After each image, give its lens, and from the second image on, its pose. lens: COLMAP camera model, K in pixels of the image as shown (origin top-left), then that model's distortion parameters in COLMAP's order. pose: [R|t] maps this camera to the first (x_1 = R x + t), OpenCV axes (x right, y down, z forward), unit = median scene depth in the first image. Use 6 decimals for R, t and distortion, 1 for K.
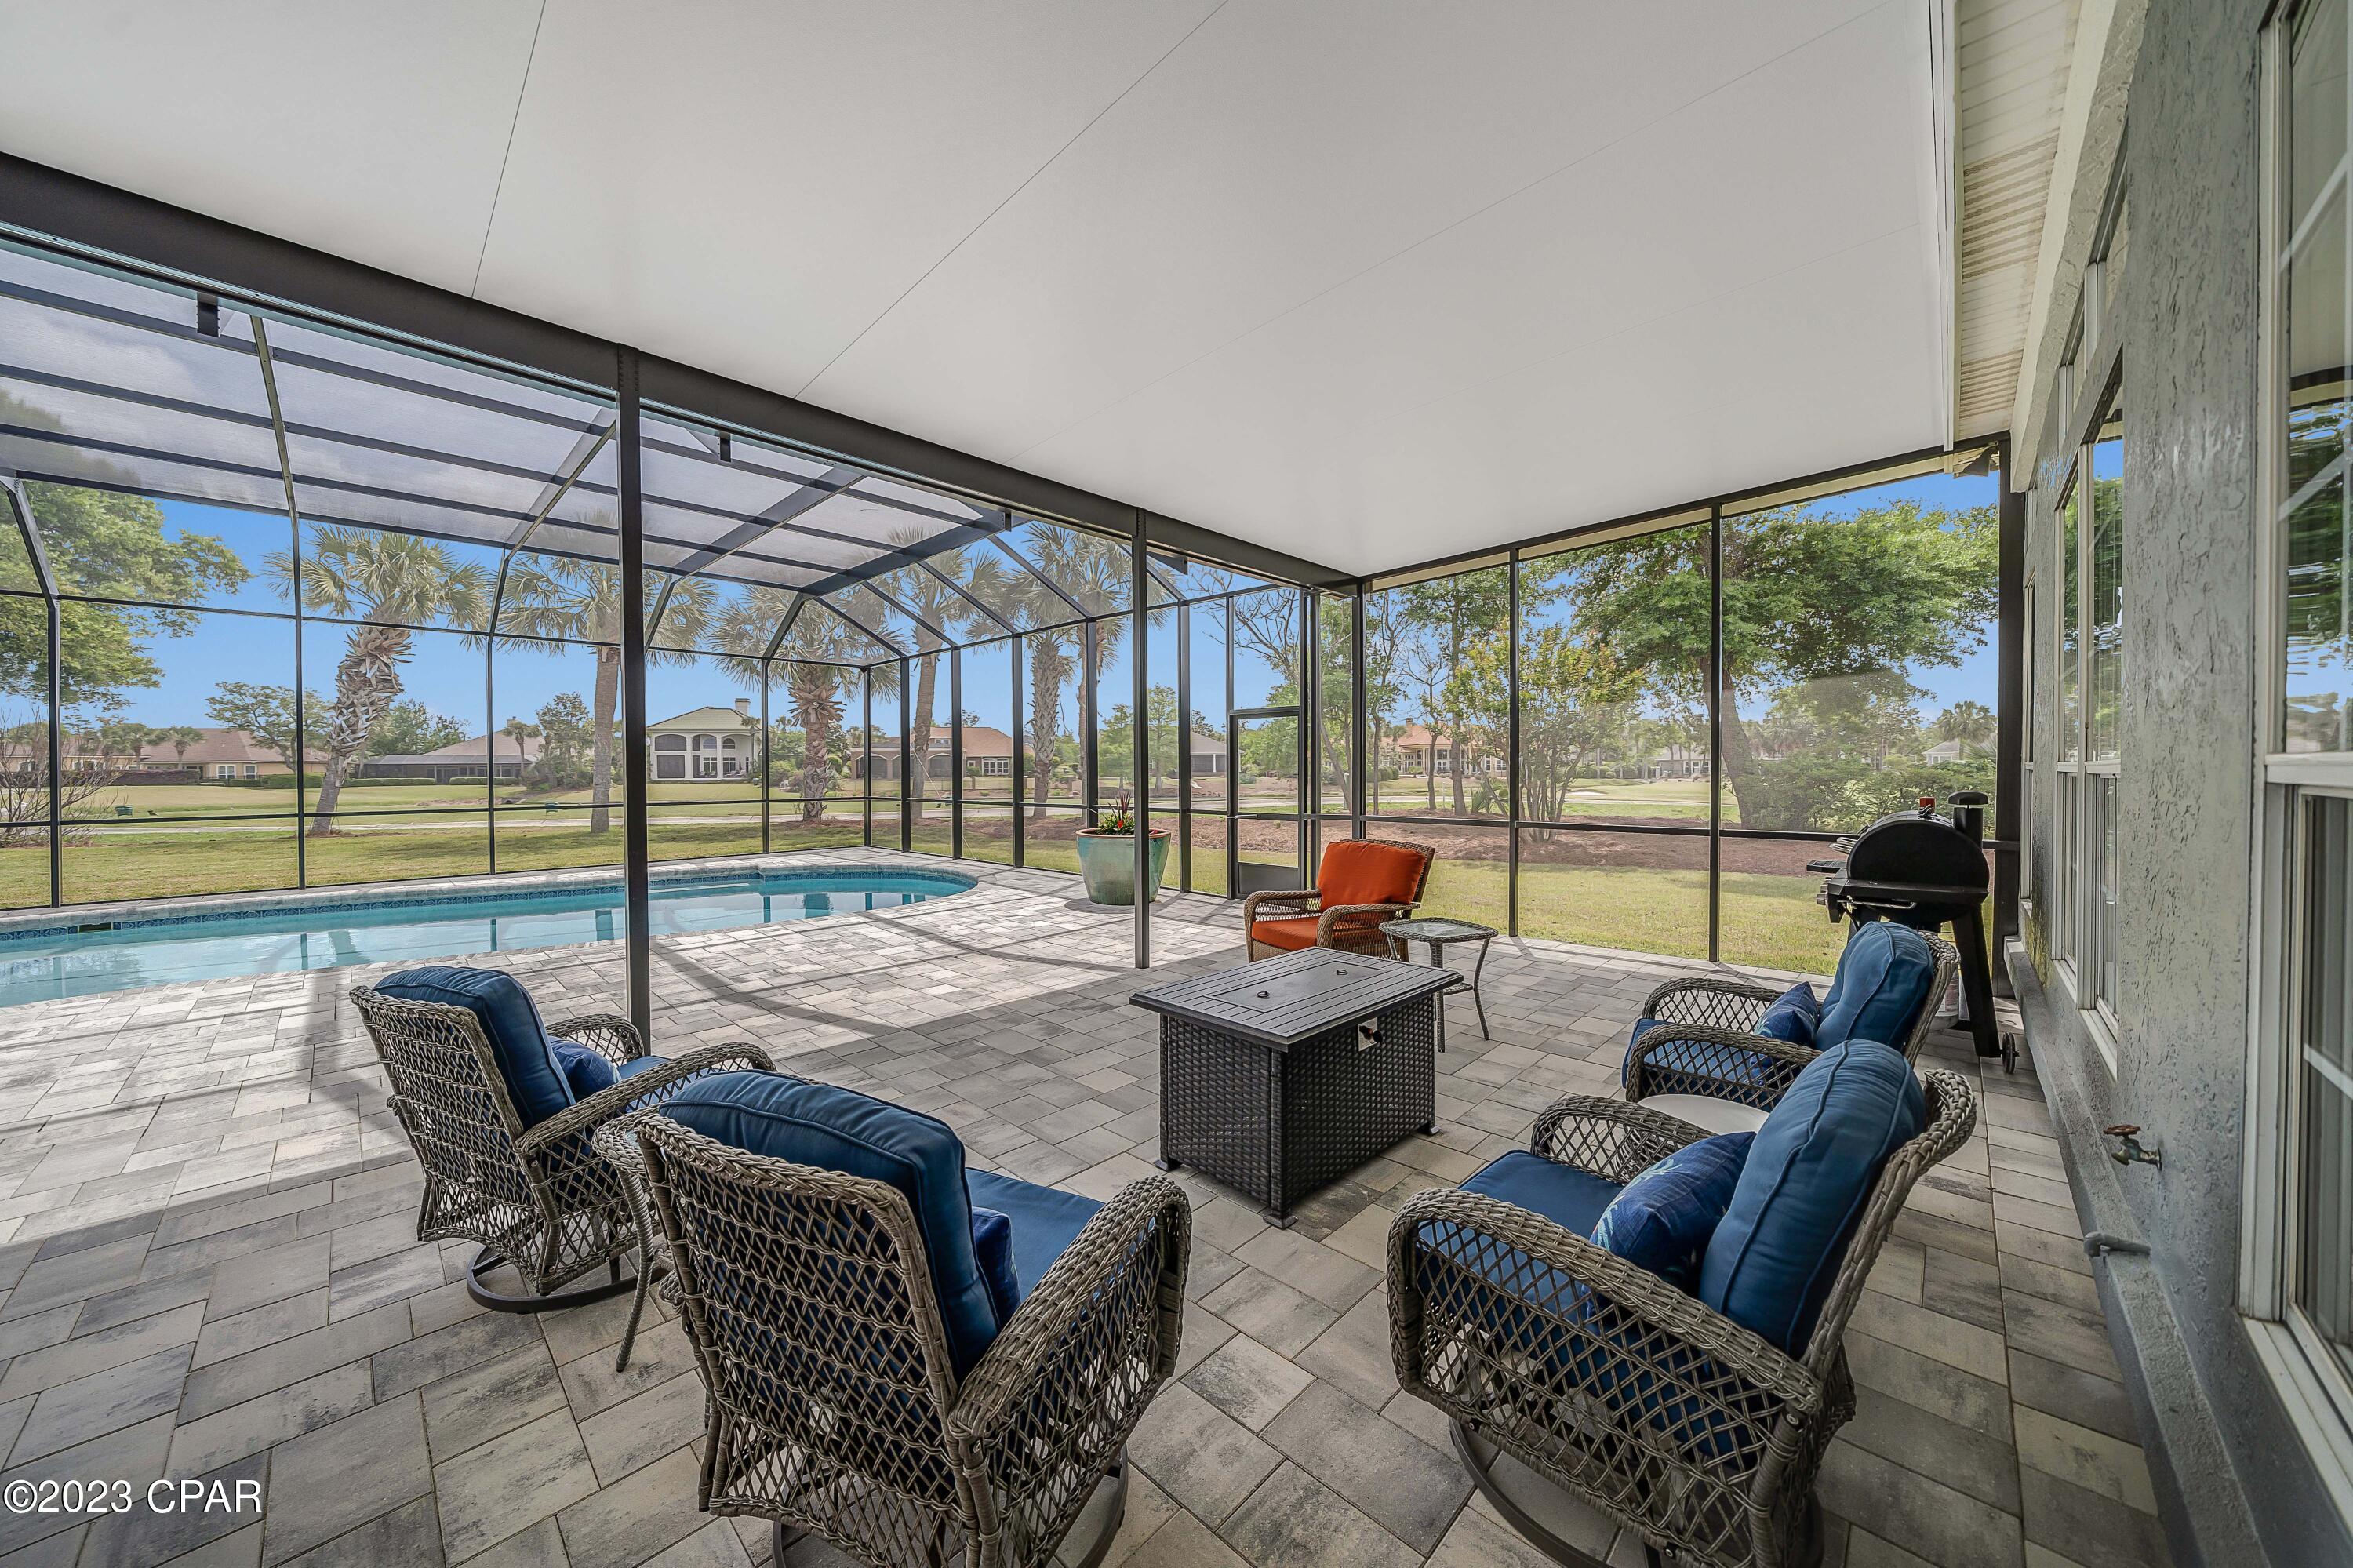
lens RADIAL K [[820.7, 0, 1157.3], [0, 820.7, 788.2], [0, 0, 1]] dist [-0.003424, 0.000012]
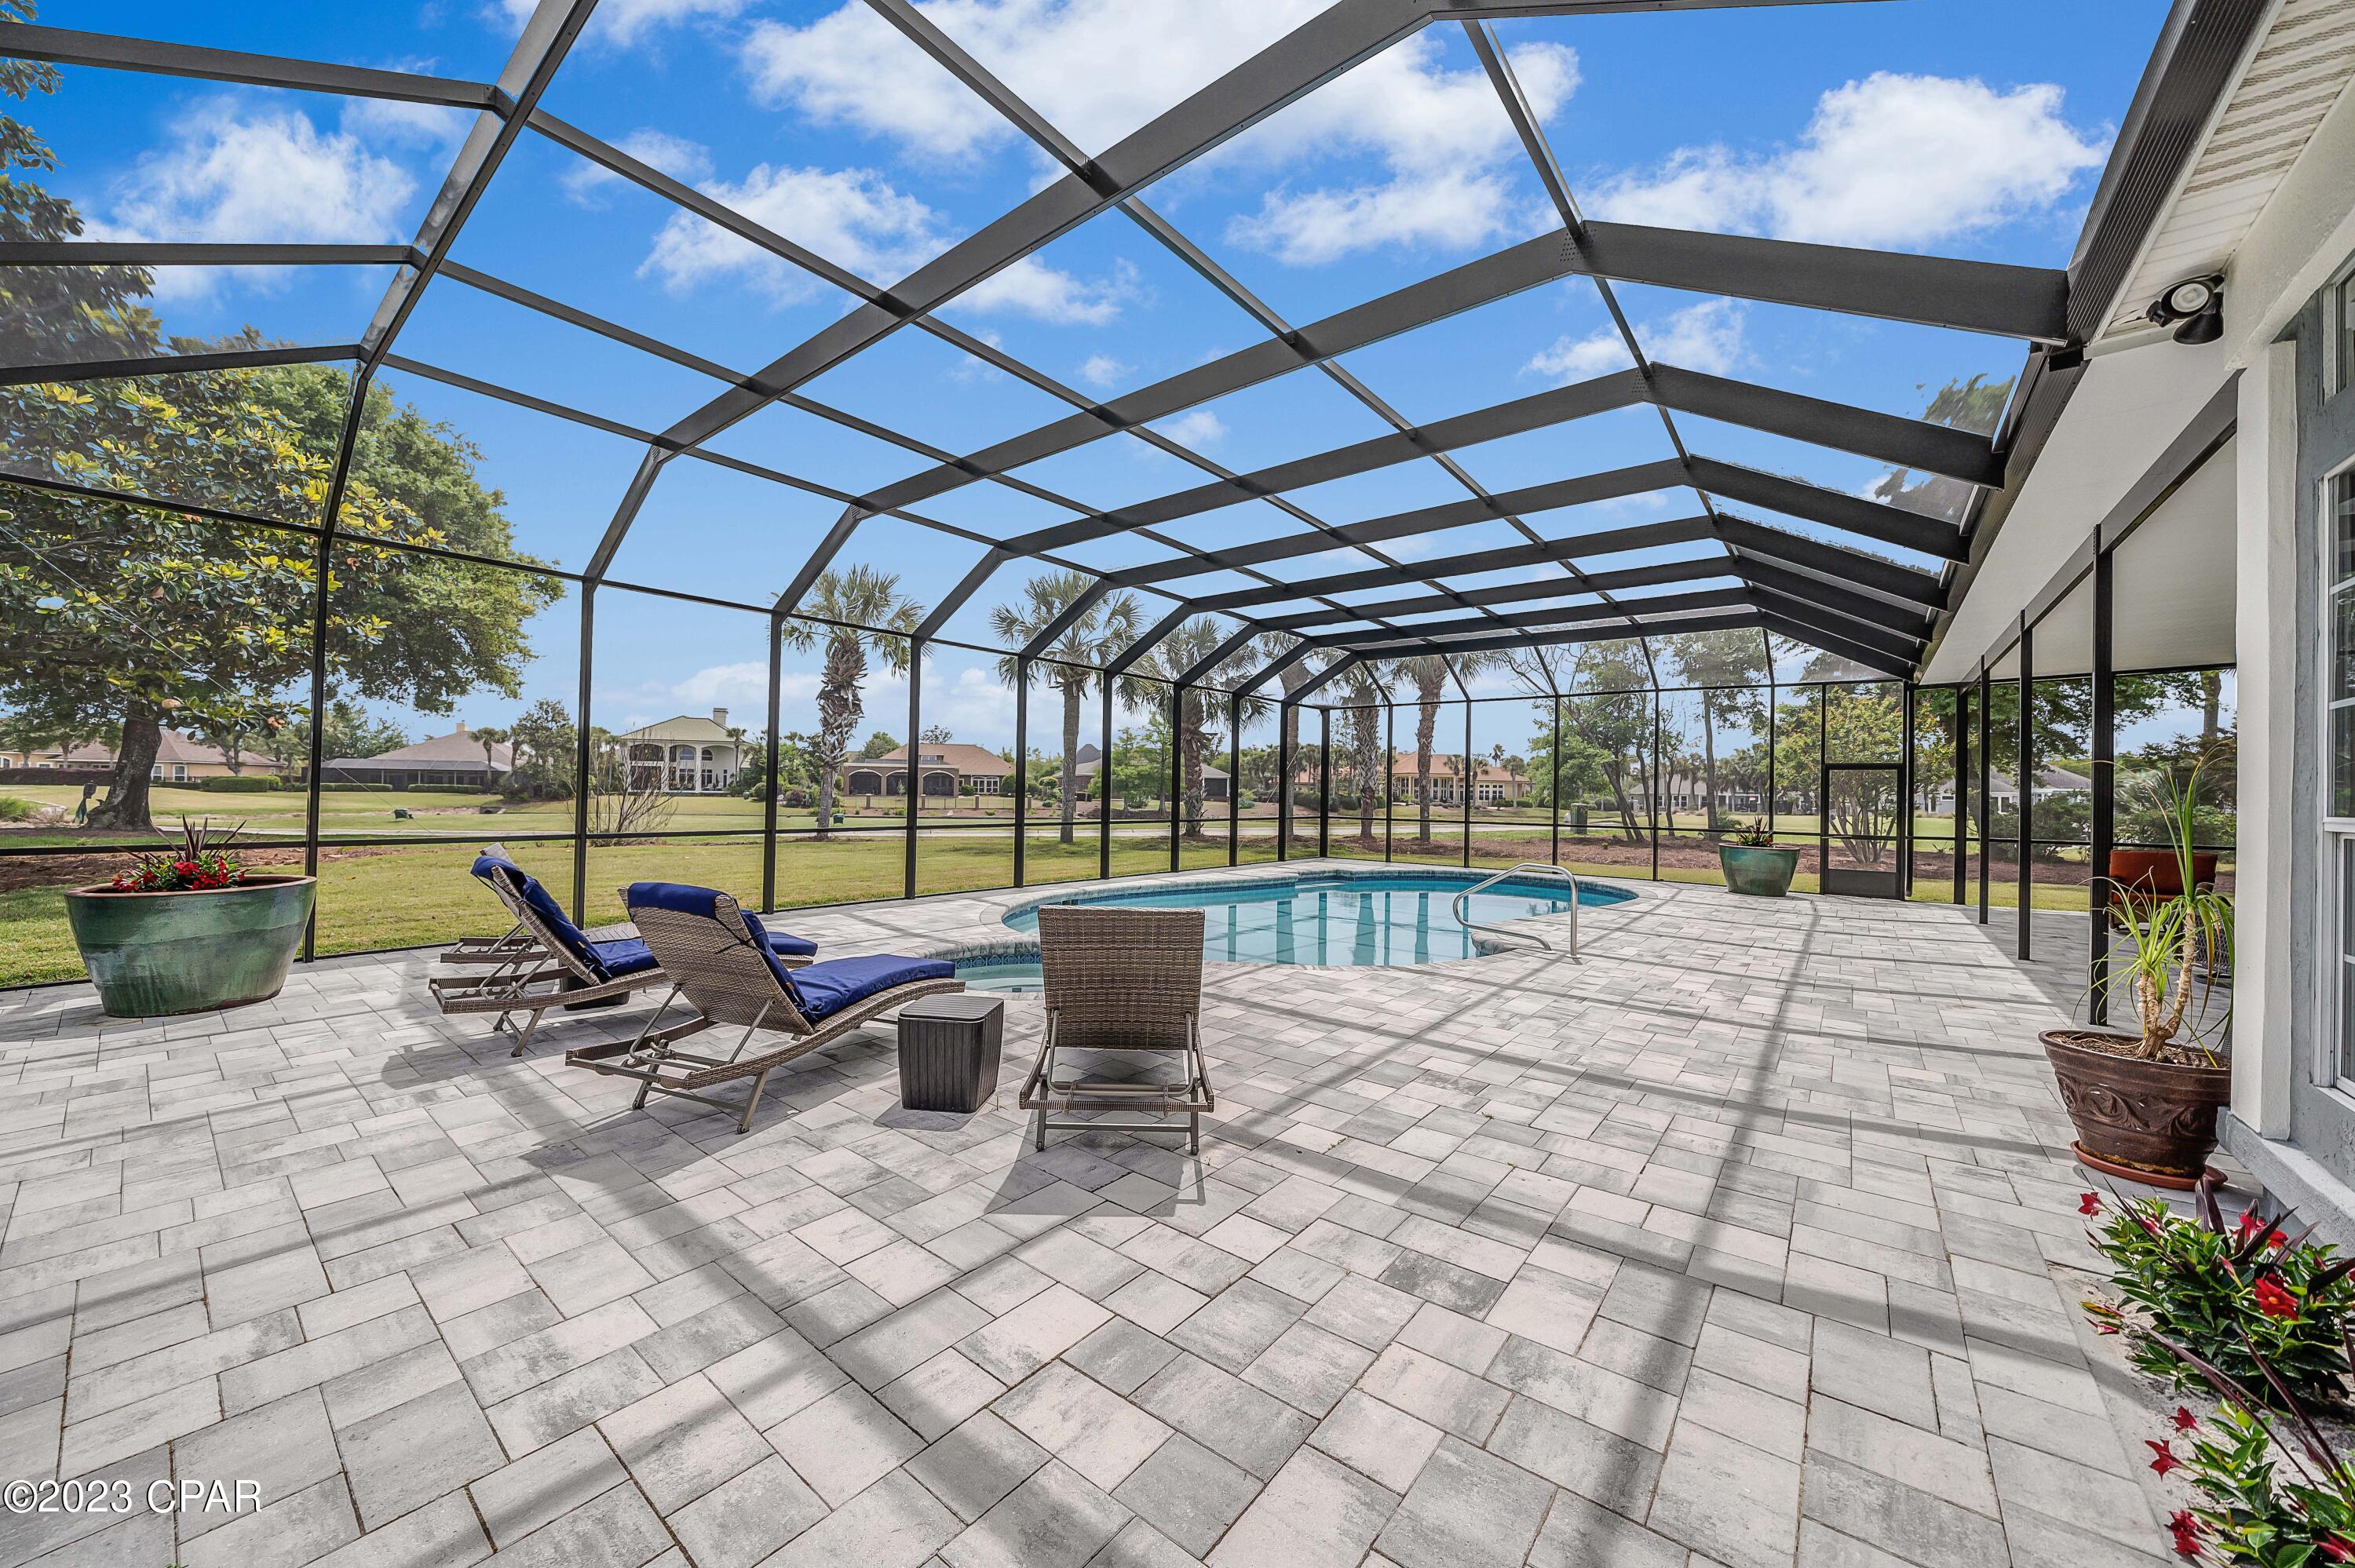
lens RADIAL K [[821.3, 0, 1180.5], [0, 821.3, 782.0], [0, 0, 1]] dist [-0.003424, 0.000012]
pose [[0.995586, 0.022835, 0.091032, -0.478413], [-0.019674, 0.999177, -0.035474, 0.004782], [-0.091767, 0.033526, 0.995216, -0.163512]]
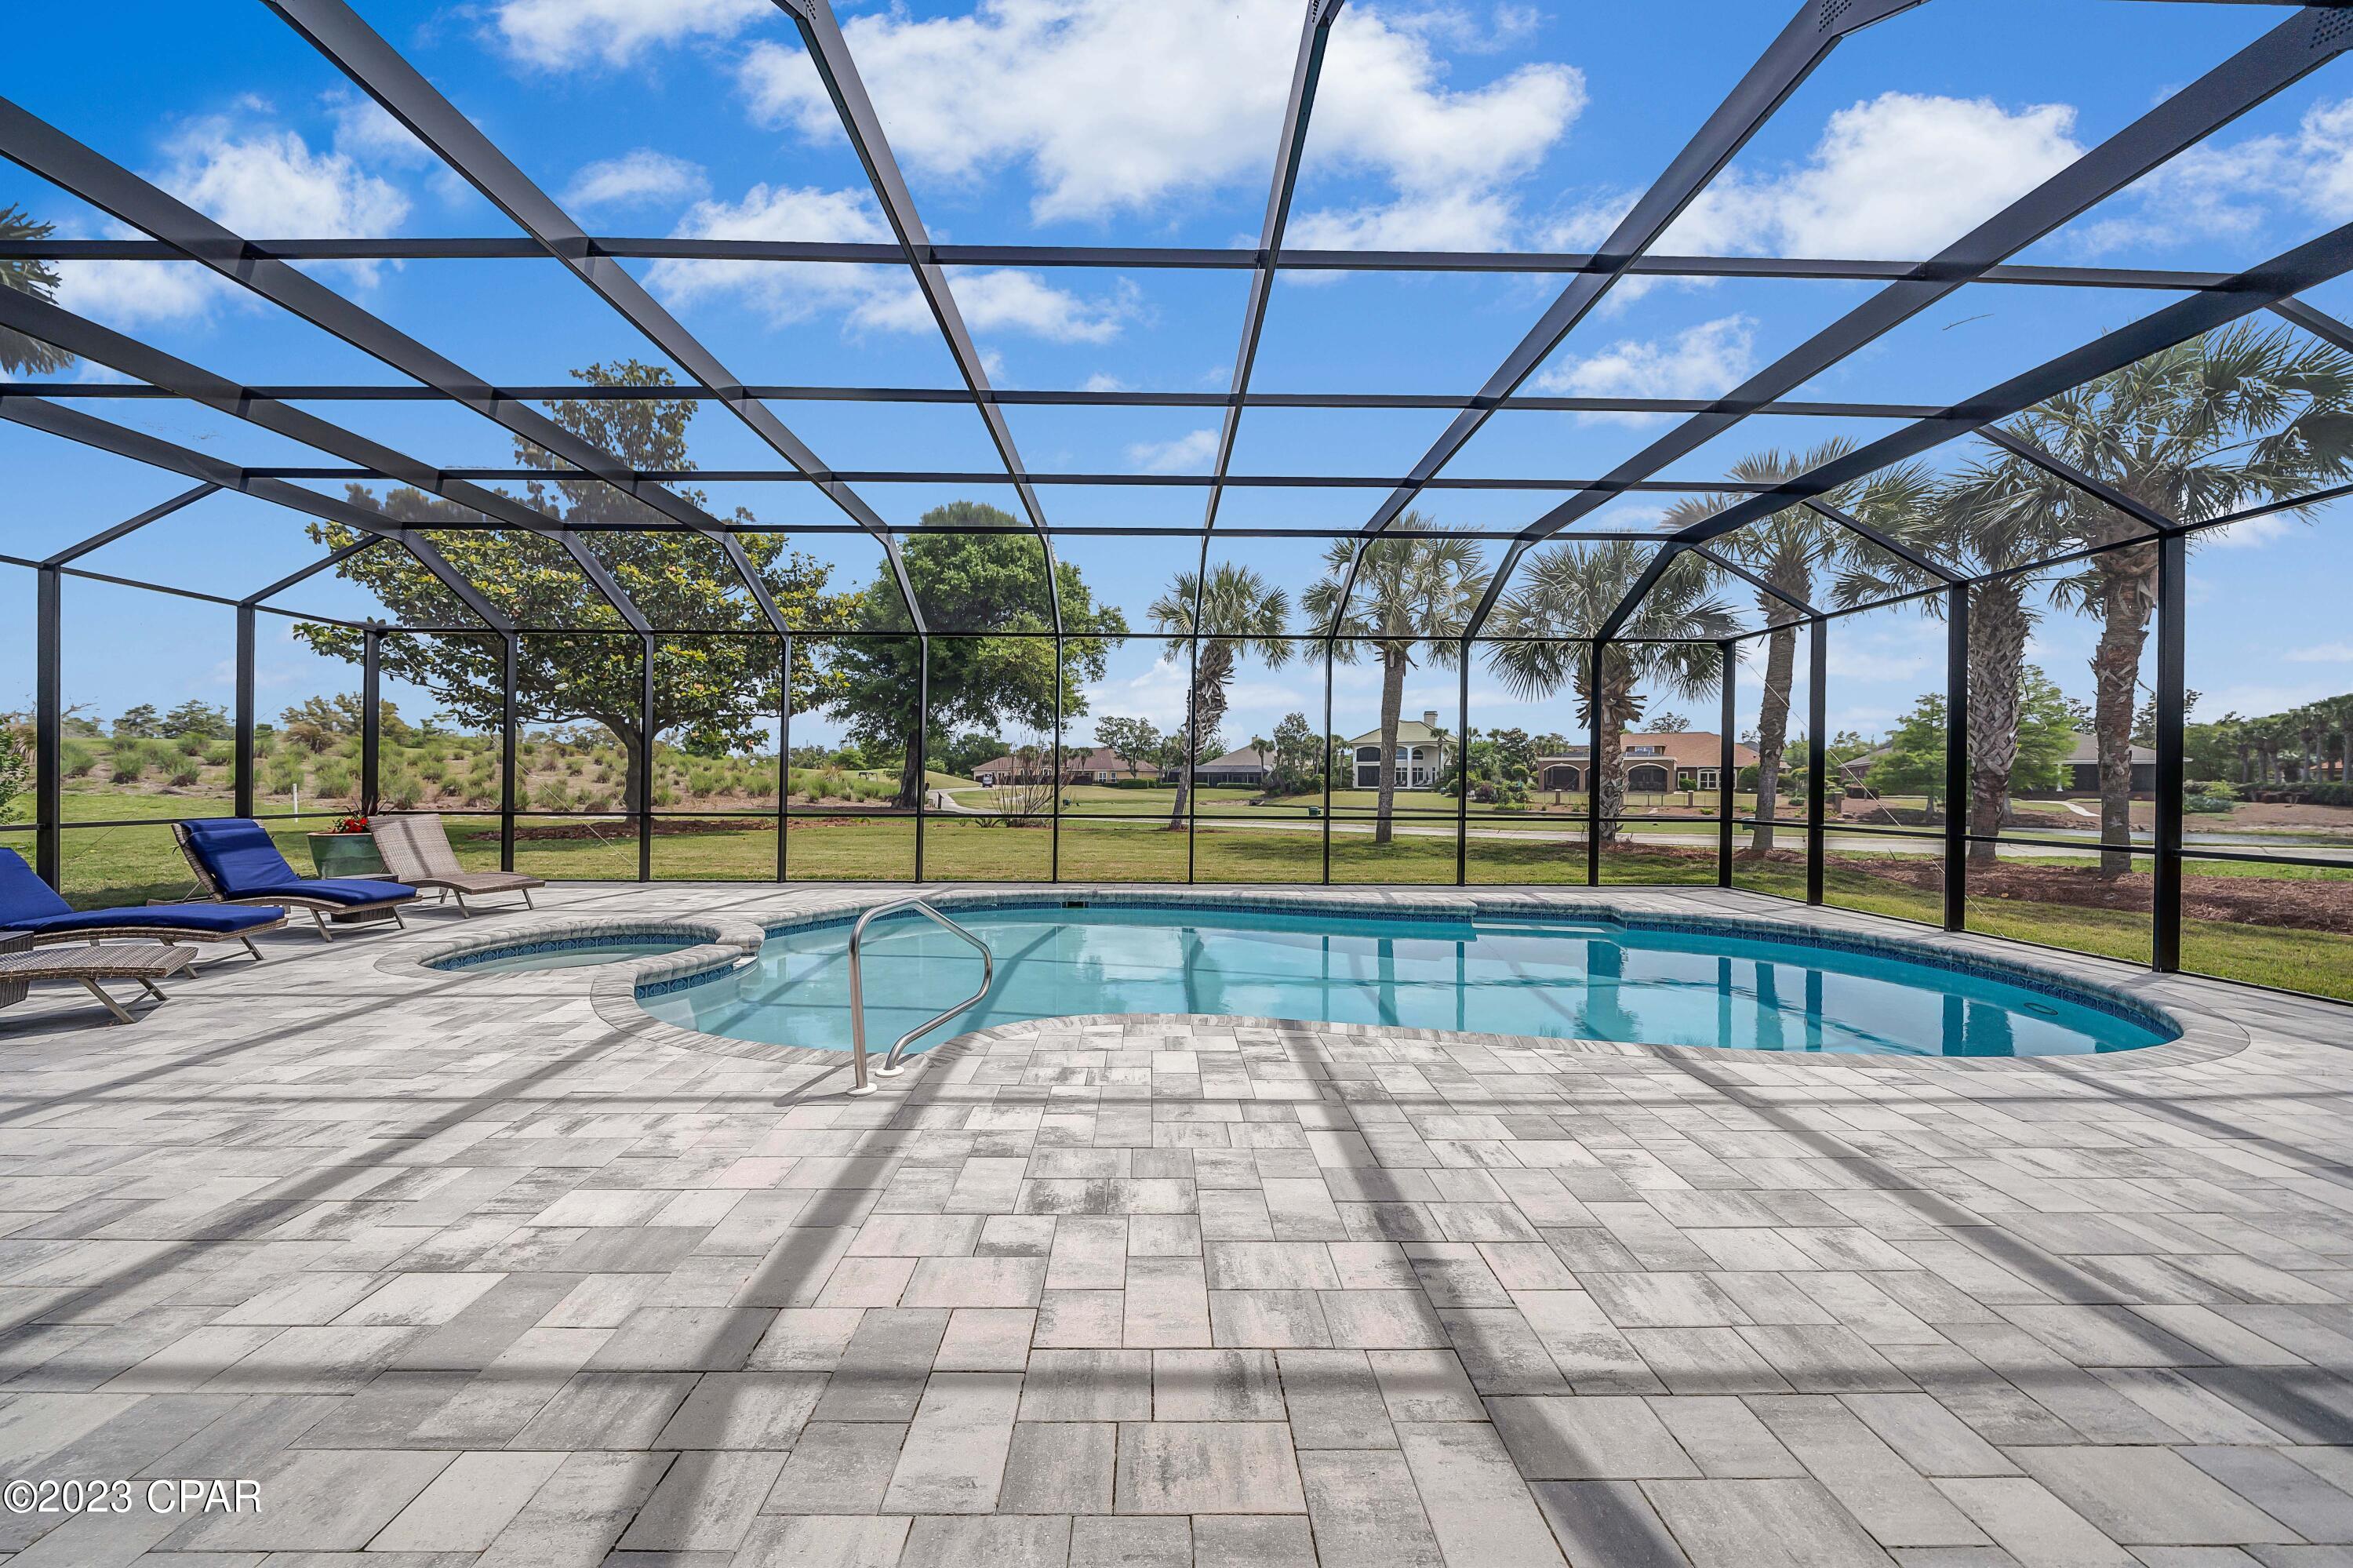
lens RADIAL K [[820.7, 0, 1162.5], [0, 820.7, 767.5], [0, 0, 1]] dist [-0.003424, 0.000012]
pose [[0.714843, 0.001332, -0.699284, -0.139958], [-0.028142, 0.999243, -0.026866, -0.000390], [0.698718, 0.038884, 0.714339, 0.084396]]
